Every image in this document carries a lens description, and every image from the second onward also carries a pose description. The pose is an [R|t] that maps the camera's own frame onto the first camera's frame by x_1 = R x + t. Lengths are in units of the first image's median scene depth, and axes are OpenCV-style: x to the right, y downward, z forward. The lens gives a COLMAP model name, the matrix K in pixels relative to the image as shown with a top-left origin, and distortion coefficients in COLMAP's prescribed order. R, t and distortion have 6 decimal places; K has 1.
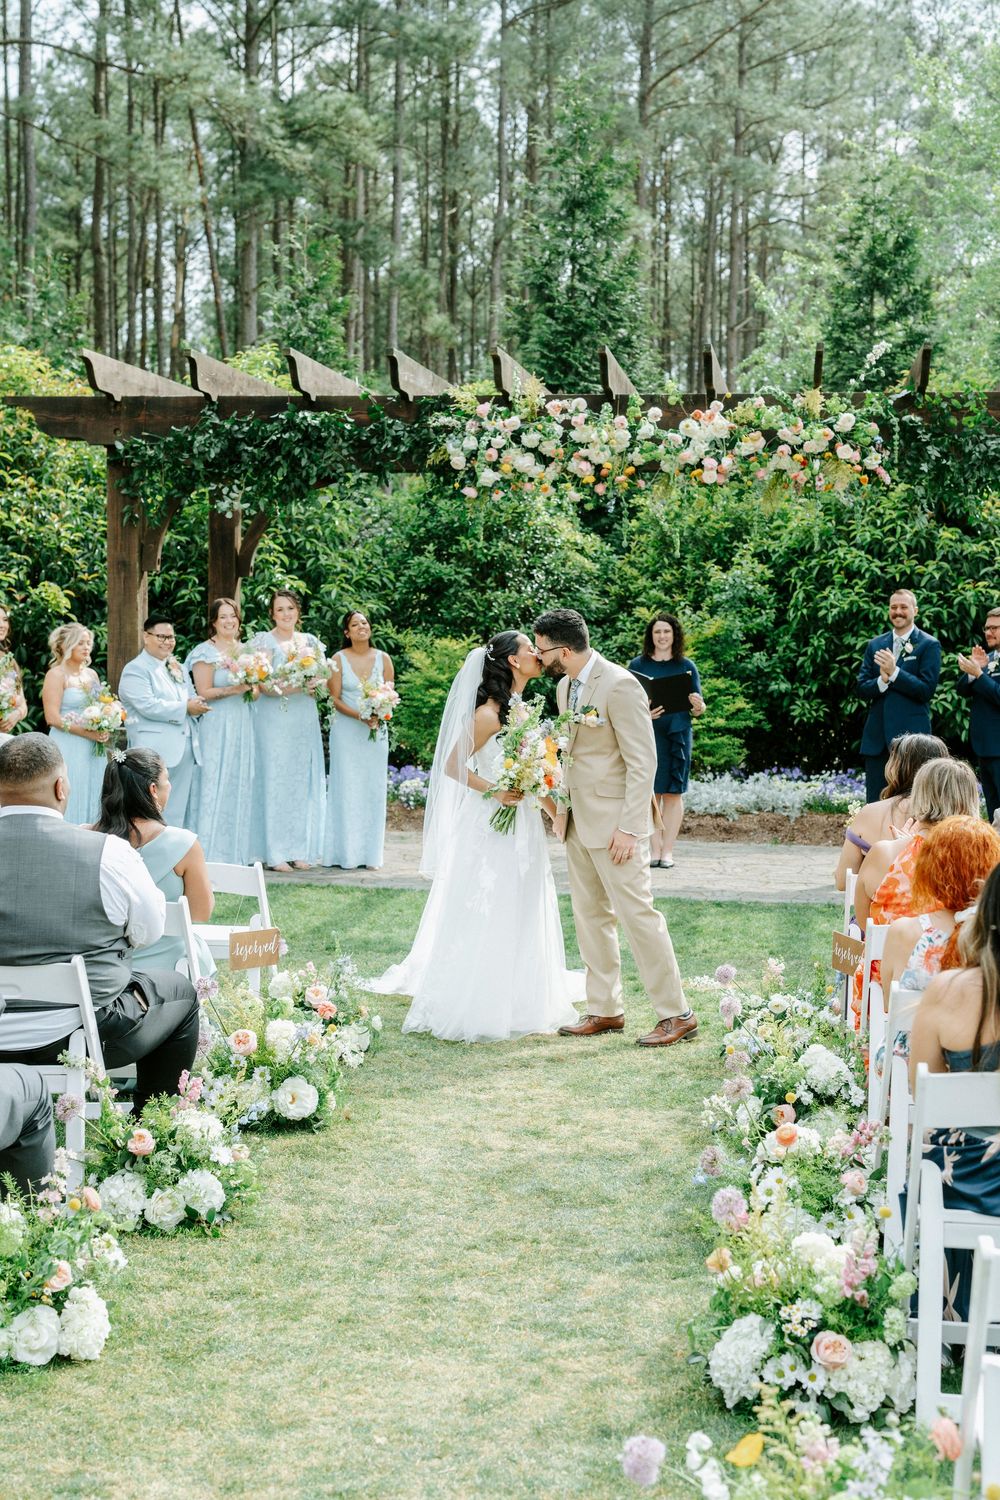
lens RADIAL K [[2228.5, 0, 500.0], [0, 2228.5, 750.0], [0, 0, 1]] dist [0.001898, 0.044647]
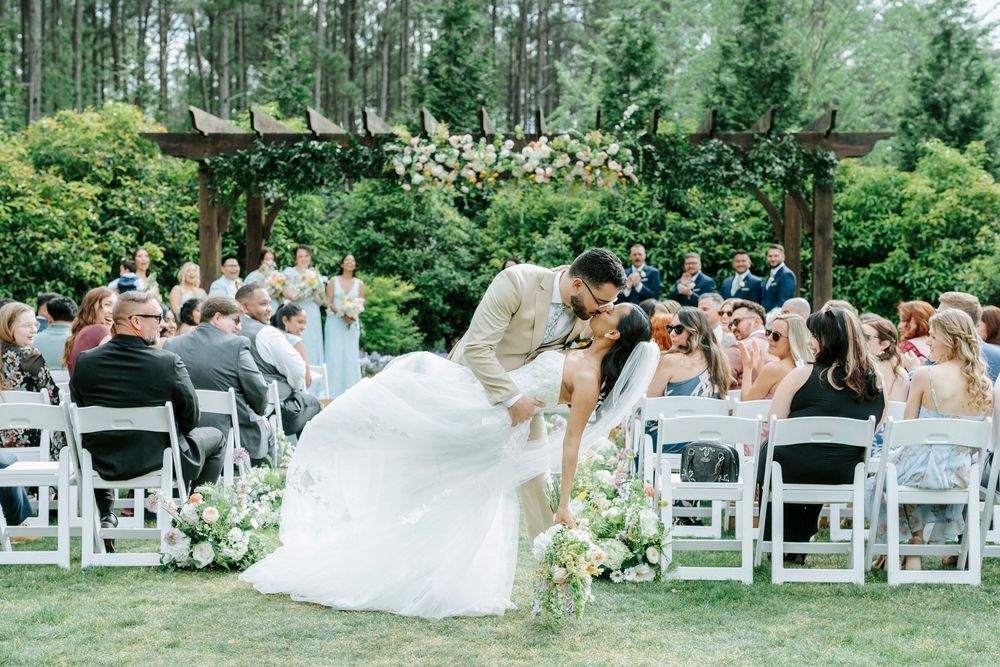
lens RADIAL K [[1540.9, 0, 489.7], [0, 1540.9, 398.1], [0, 0, 1]] dist [-0.007345, 0.012239]
pose [[0.997324, -0.006900, 0.072784, -0.028455], [0.006135, 0.999924, 0.010730, 0.030936], [-0.072853, -0.010255, 0.997290, -0.183346]]
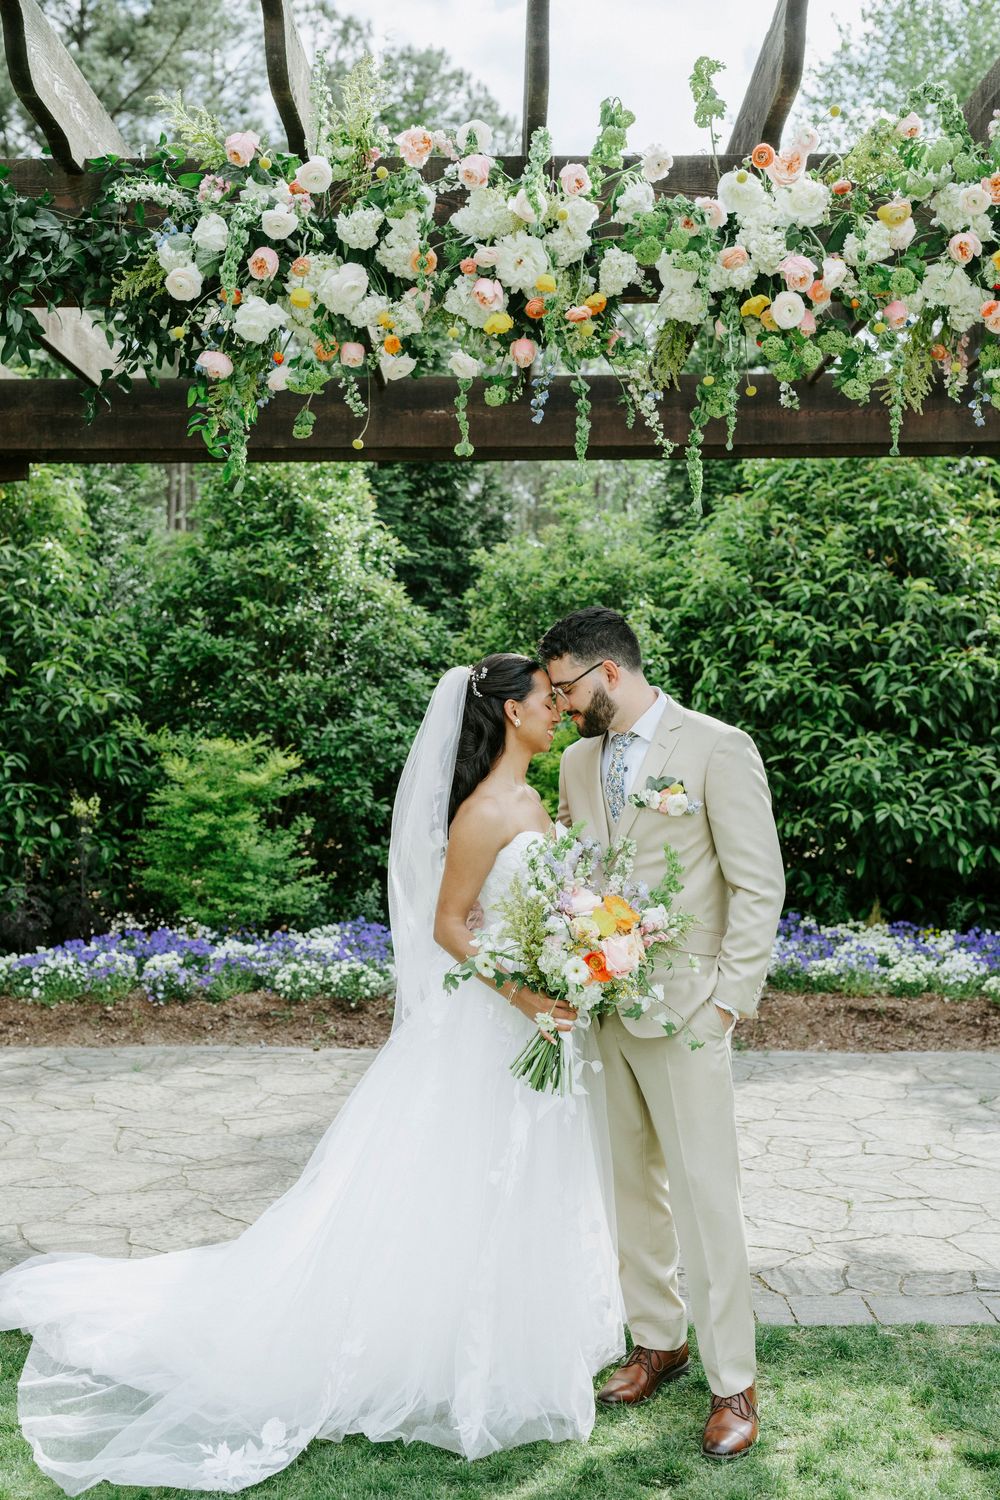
lens RADIAL K [[1580.5, 0, 503.0], [0, 1580.5, 757.4], [0, 0, 1]] dist [-0.000995, 0.012011]
pose [[0.992083, -0.014345, 0.124759, 0.001731], [0.020969, 0.998430, -0.051948, -0.017596], [-0.123818, 0.054153, 0.990826, 0.518535]]
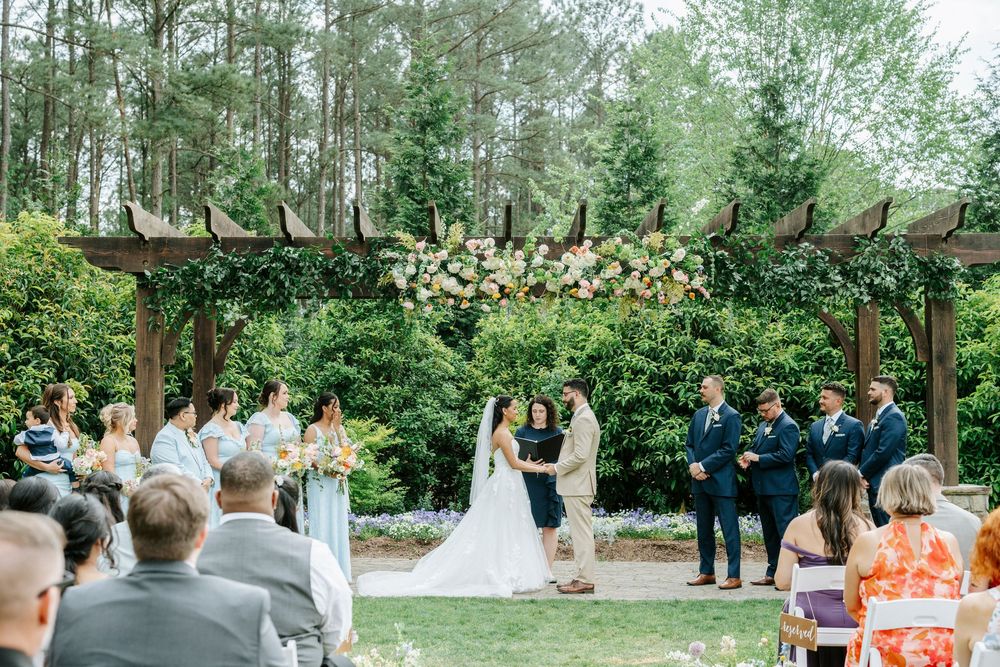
lens RADIAL K [[1485.7, 0, 473.6], [0, 1485.7, 356.0], [0, 0, 1]] dist [0.001898, 0.044647]
pose [[0.993174, -0.004397, 0.116559, -0.060426], [0.016501, 0.994535, -0.103089, 0.008373], [-0.115469, 0.104309, 0.987819, 0.064715]]
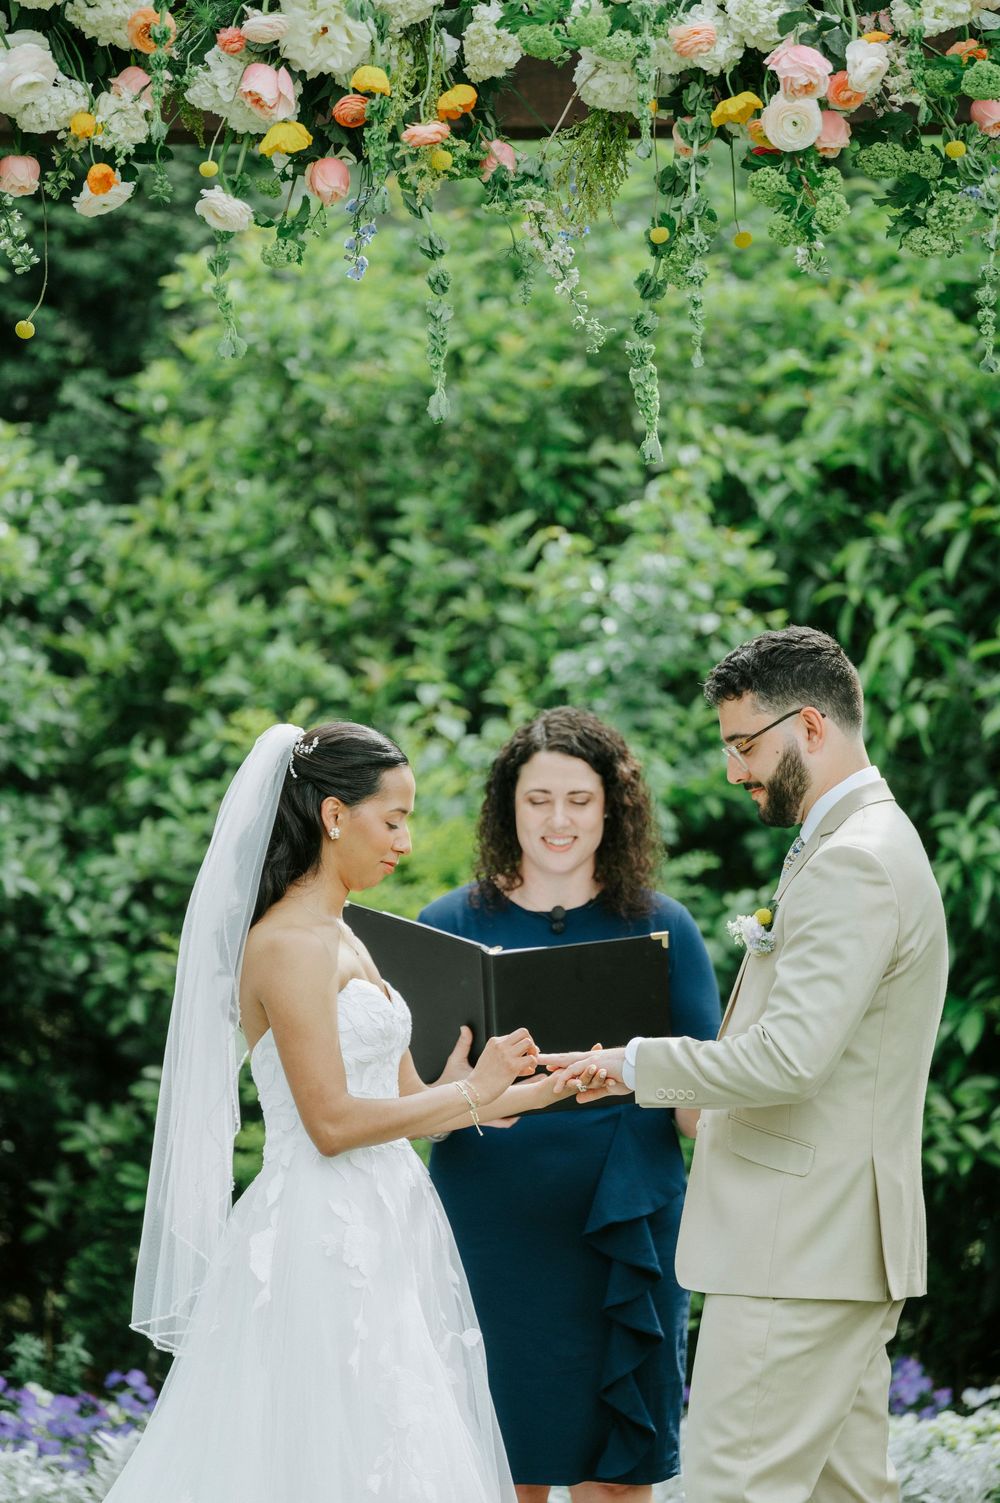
lens RADIAL K [[8891.3, 0, 500.0], [0, 8891.3, 751.5], [0, 0, 1]] dist [0.072951, -1.279110]
pose [[0.987565, -0.018047, 0.156172, -0.063584], [0.028868, 0.997315, -0.067301, 0.006077], [-0.154538, 0.070972, 0.985434, 0.047857]]
